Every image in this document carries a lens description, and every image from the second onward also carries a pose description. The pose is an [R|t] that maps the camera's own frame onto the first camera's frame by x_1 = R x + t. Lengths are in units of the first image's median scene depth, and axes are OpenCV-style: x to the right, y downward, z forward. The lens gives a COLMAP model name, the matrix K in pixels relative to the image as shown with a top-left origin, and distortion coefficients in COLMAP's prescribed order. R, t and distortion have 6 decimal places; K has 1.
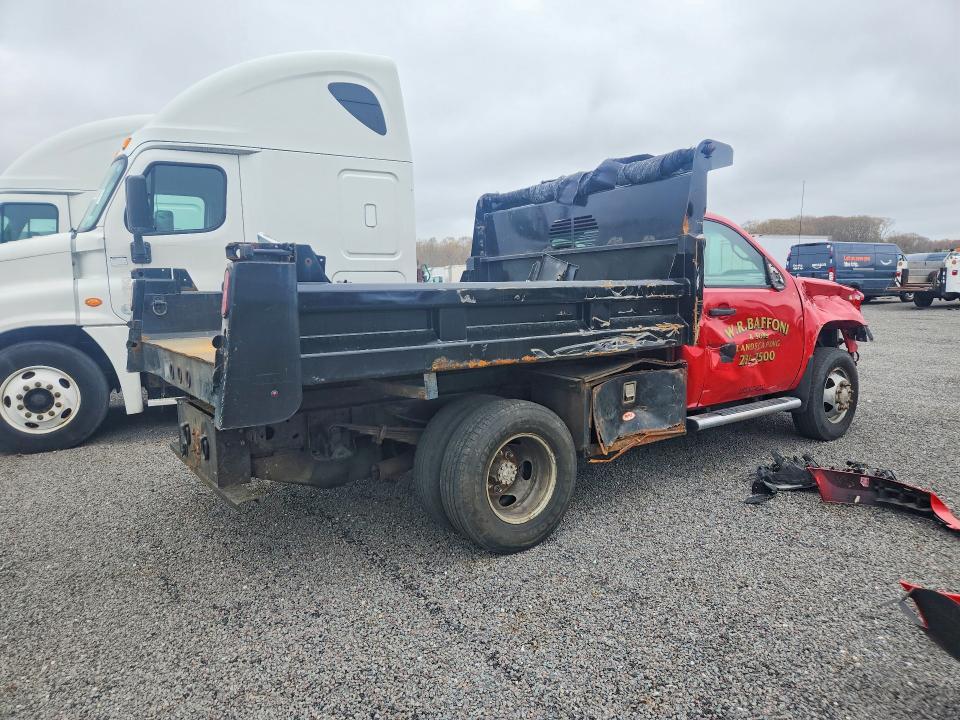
lens RADIAL K [[666.8, 0, 478.1], [0, 666.8, 361.6], [0, 0, 1]] dist [0.054906, -0.004076]
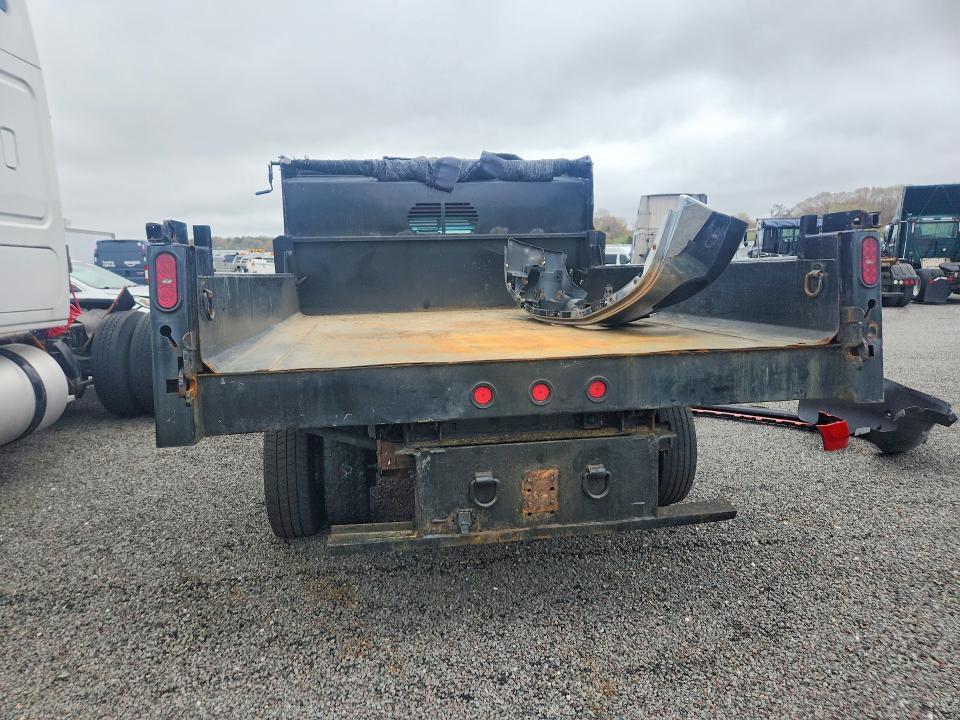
lens RADIAL K [[666.8, 0, 480.4], [0, 666.8, 362.3], [0, 0, 1]] dist [0.054906, -0.004076]
pose [[0.417092, -0.108015, 0.902423, -0.767610], [0.109530, 0.991650, 0.068071, -0.044573], [-0.902240, 0.070450, 0.425441, 0.561353]]
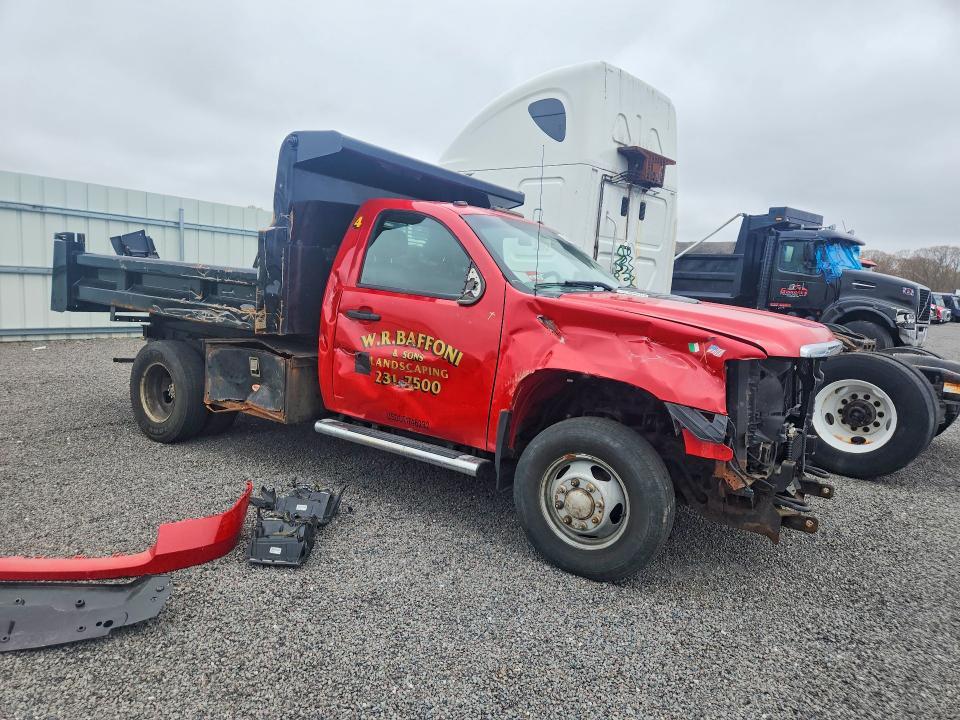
lens RADIAL K [[666.8, 0, 479.8], [0, 666.8, 357.0], [0, 0, 1]] dist [0.054906, -0.004076]
pose [[0.317382, 0.158578, -0.934945, 1.199082], [-0.186641, 0.977081, 0.102367, -0.134527], [0.929749, 0.142009, 0.339705, 0.819852]]
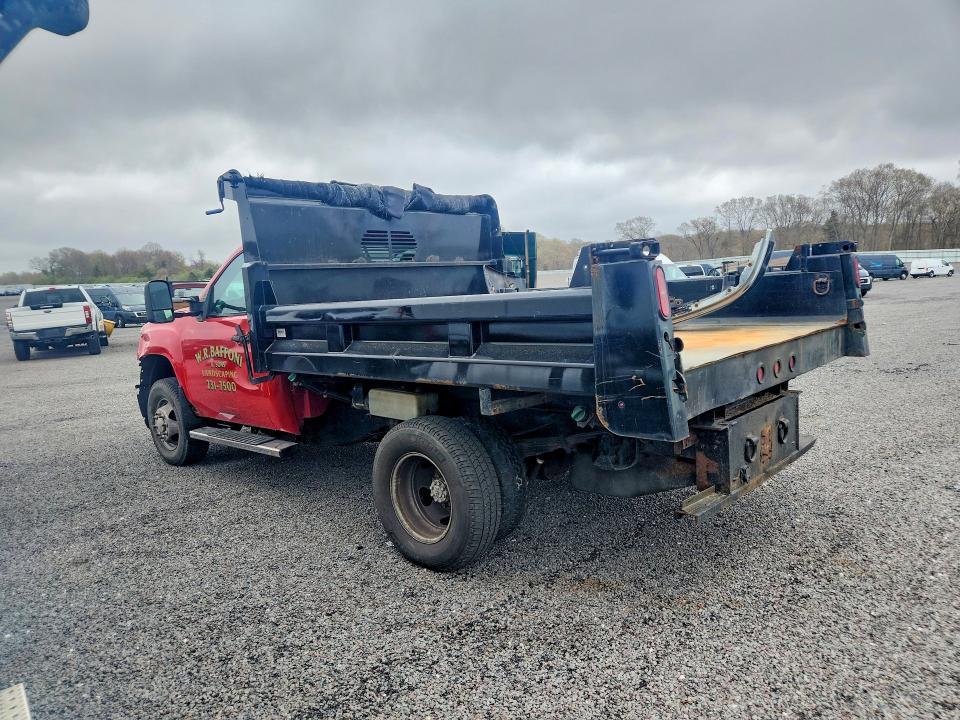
lens RADIAL K [[666.8, 0, 479.8], [0, 666.8, 361.8], [0, 0, 1]] dist [0.054906, -0.004076]
pose [[-0.256795, -0.066739, 0.964159, -0.884405], [0.167758, 0.979391, 0.112474, -0.115652], [-0.951795, 0.190628, -0.240306, 1.170508]]
